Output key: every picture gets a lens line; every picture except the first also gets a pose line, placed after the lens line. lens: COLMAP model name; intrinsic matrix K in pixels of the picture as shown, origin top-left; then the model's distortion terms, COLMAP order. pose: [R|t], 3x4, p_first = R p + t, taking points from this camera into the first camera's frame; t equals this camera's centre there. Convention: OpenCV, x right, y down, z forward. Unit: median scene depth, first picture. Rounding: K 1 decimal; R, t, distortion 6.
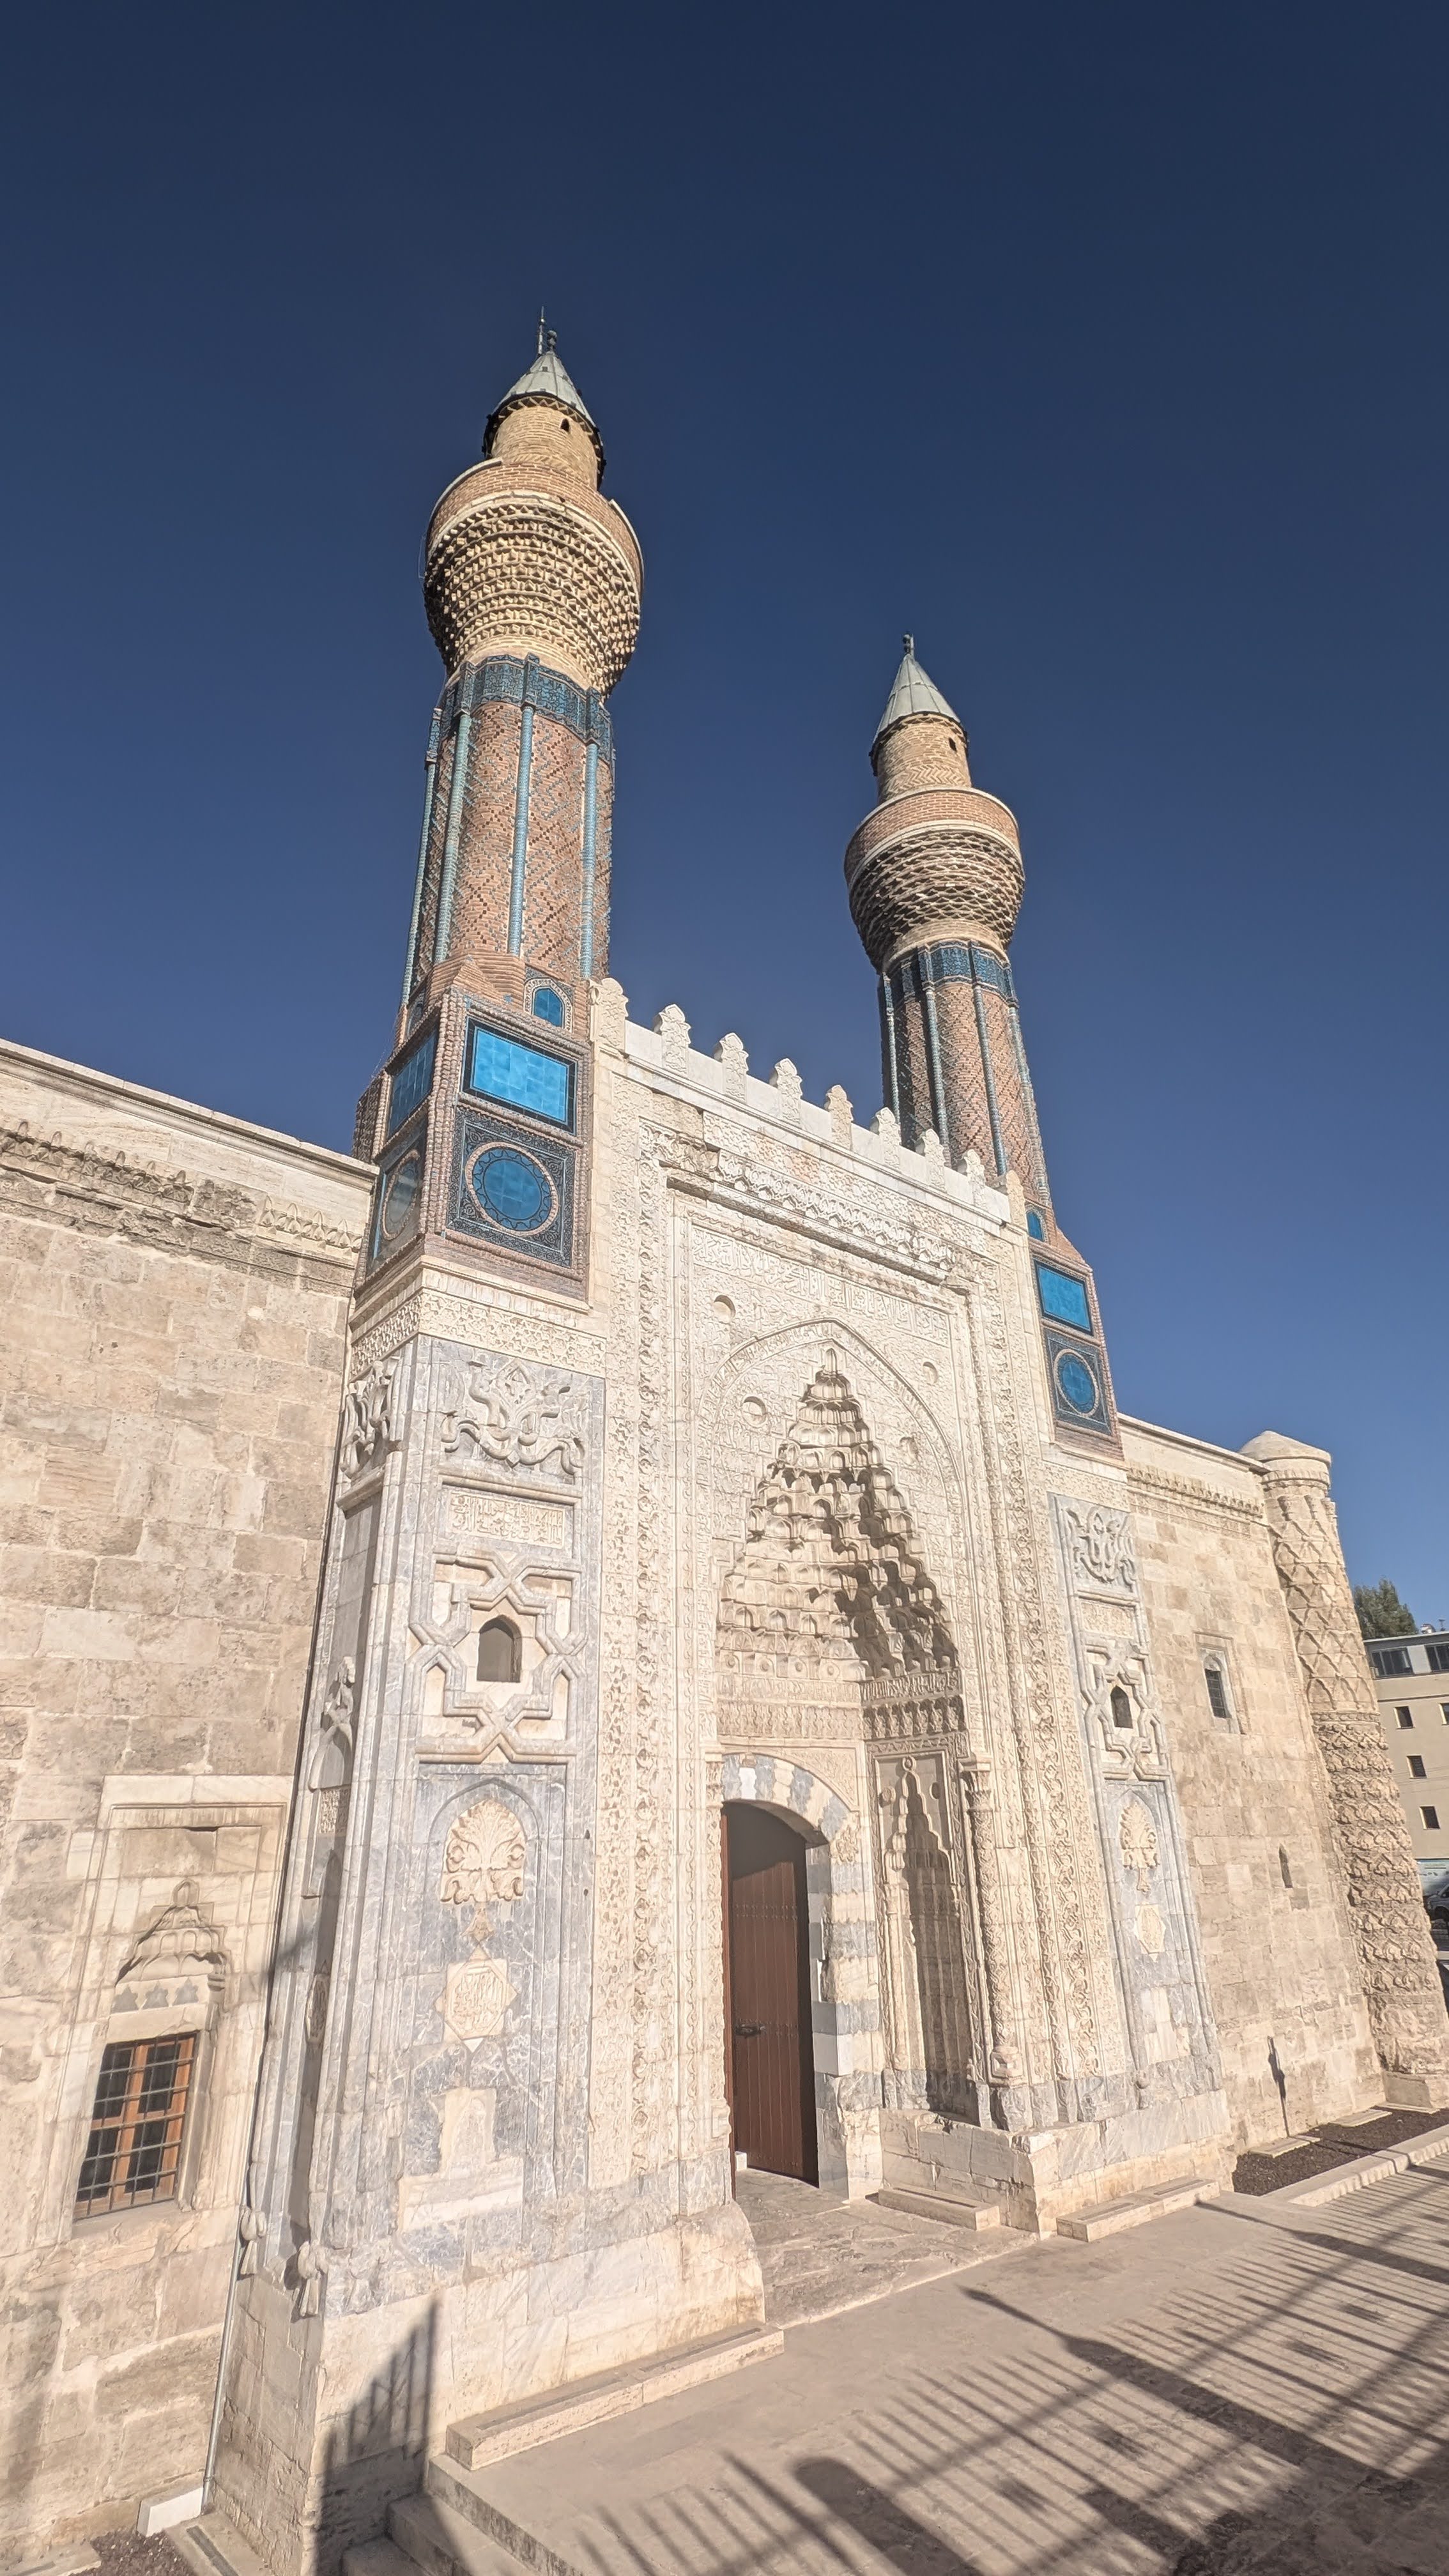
lens RADIAL K [[1175.3, 0, 735.2], [0, 1175.3, 1299.6], [0, 0, 1]] dist [0.025561, -0.020288]
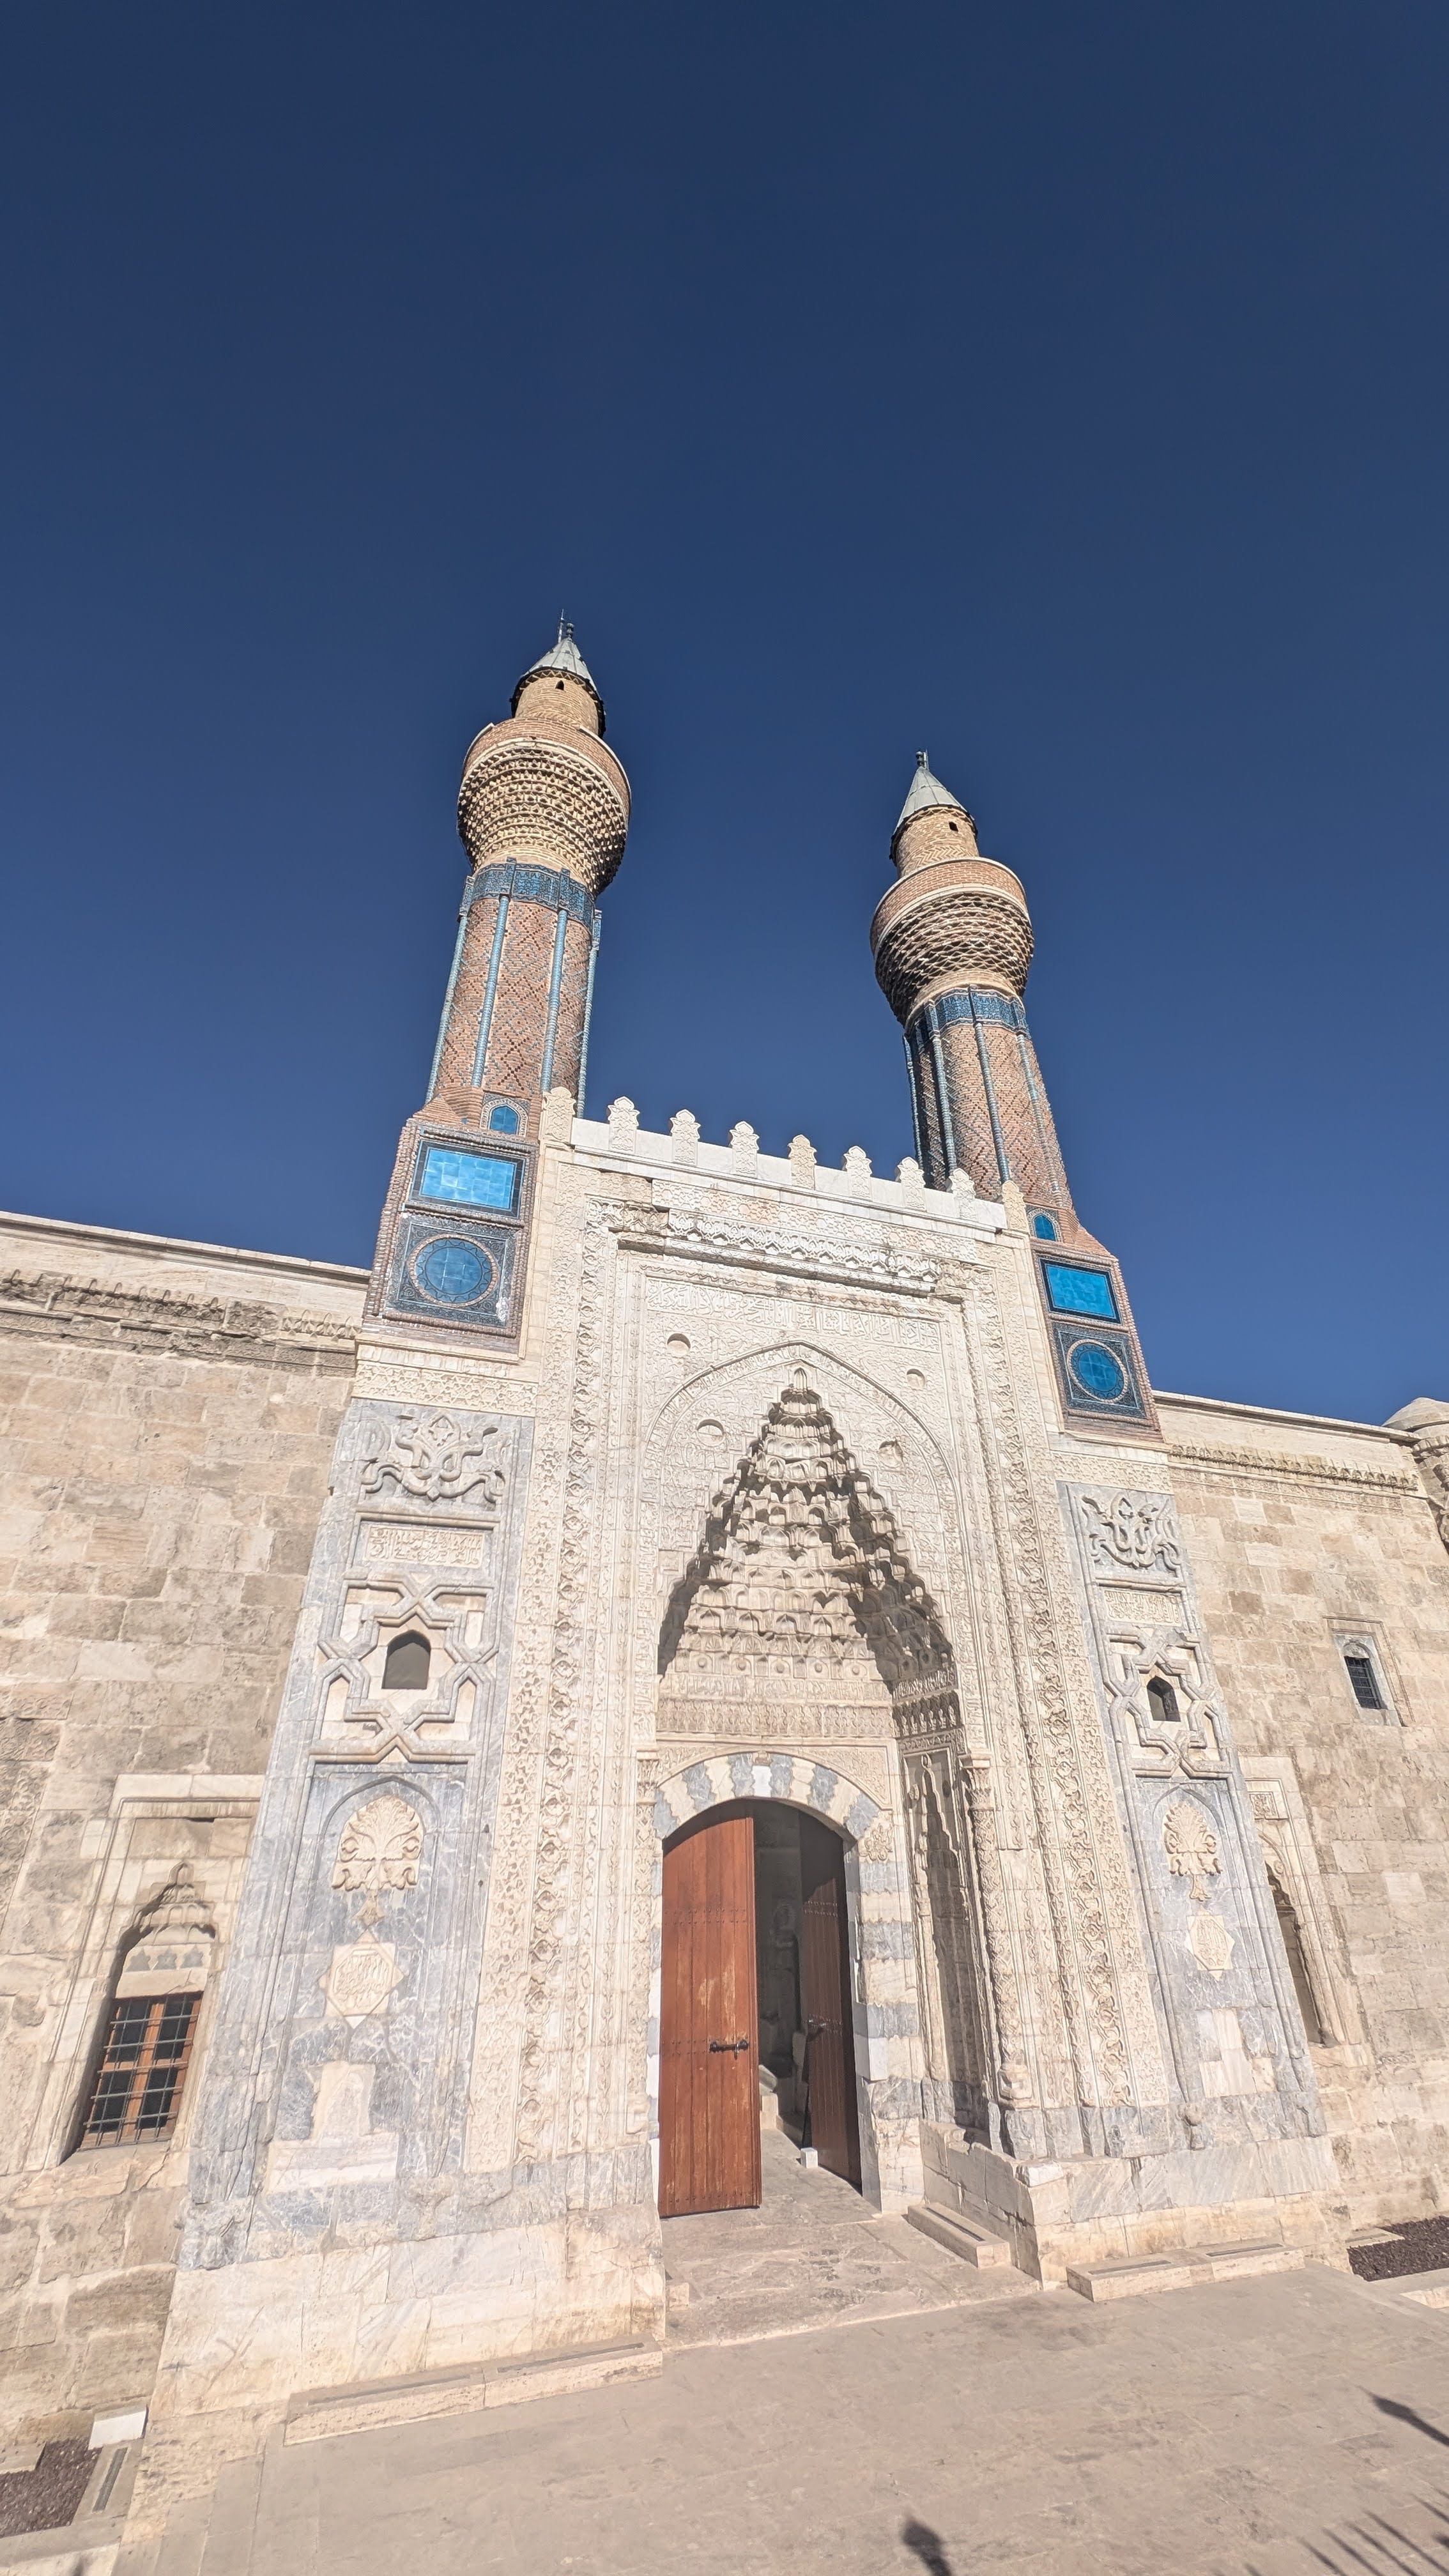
lens RADIAL K [[963.6, 0, 725.8], [0, 963.6, 1290.7], [0, 0, 1]] dist [0.021933, -0.012375]
pose [[0.936679, -0.160576, -0.311205, 0.324880], [0.133907, 0.985373, -0.105395, 0.059033], [0.323577, 0.057049, 0.944480, 0.132191]]
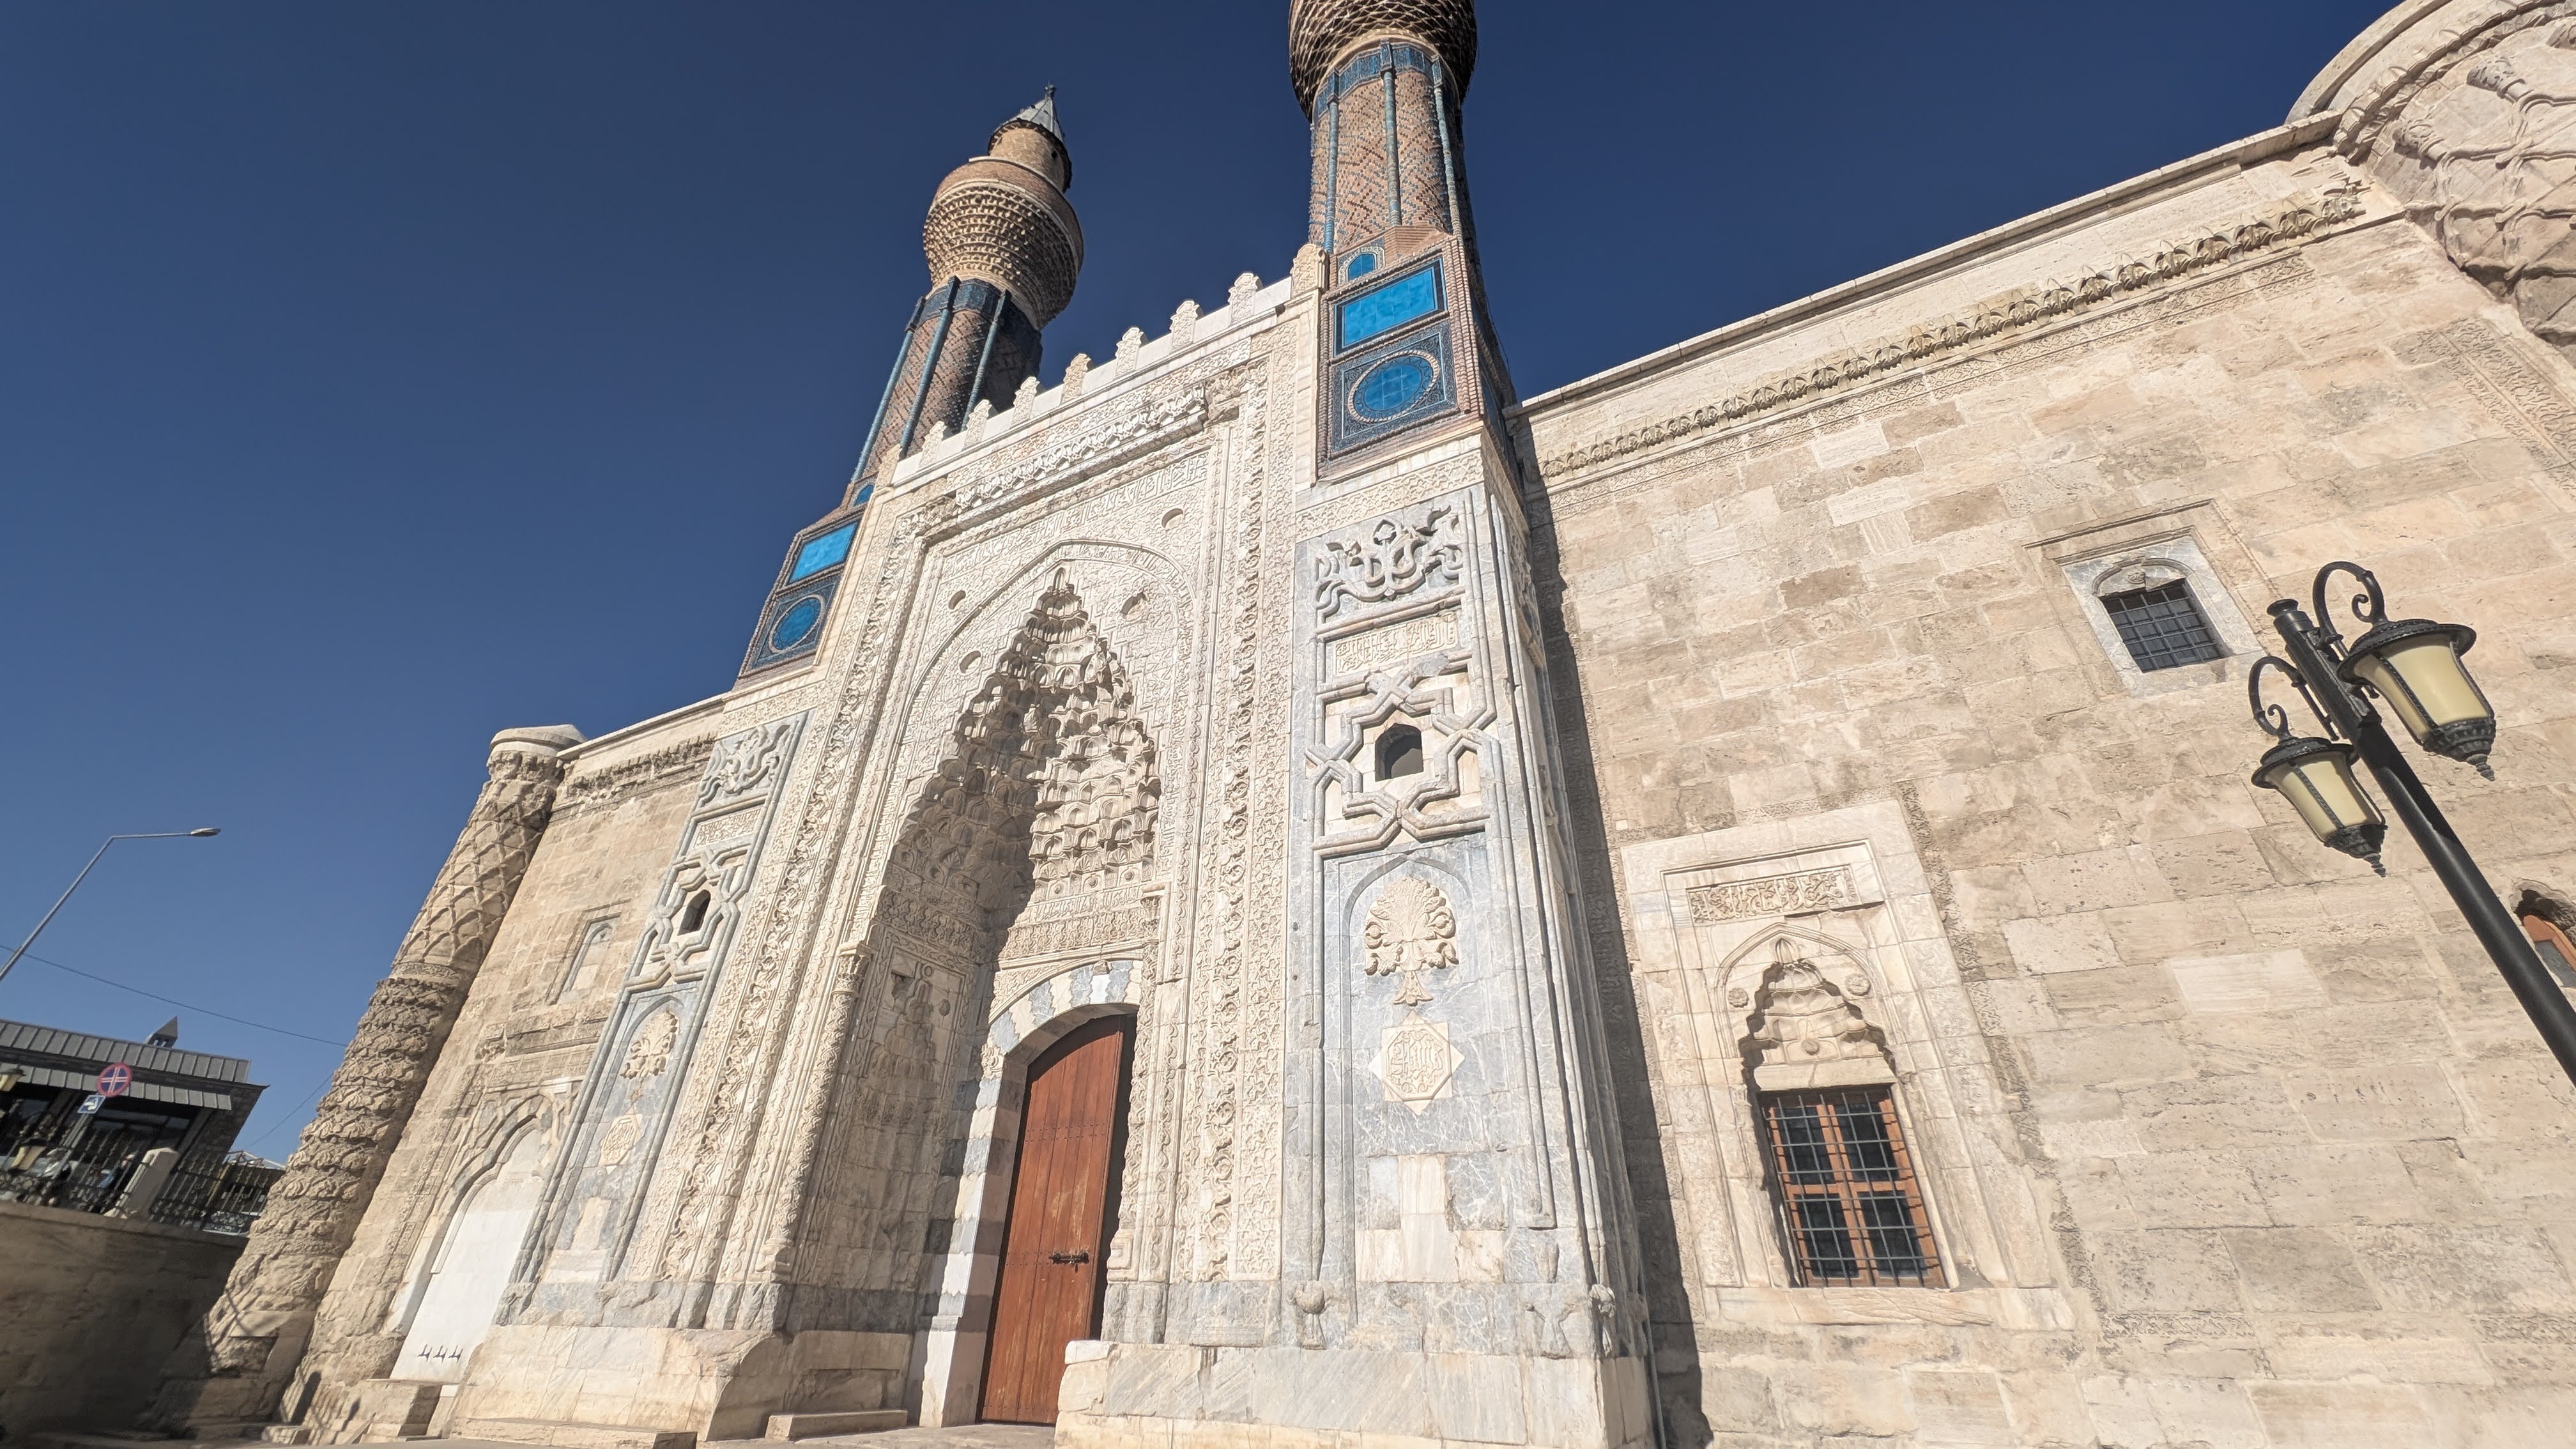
lens RADIAL K [[963.6, 0, 1286.6], [0, 963.6, 732.1], [0, 0, 1]] dist [0.021933, -0.012375]
pose [[0.394487, -0.458986, -0.796060, 0.806455], [0.357943, 0.874644, -0.326917, 0.540716], [0.846320, -0.155980, 0.509326, 0.755328]]
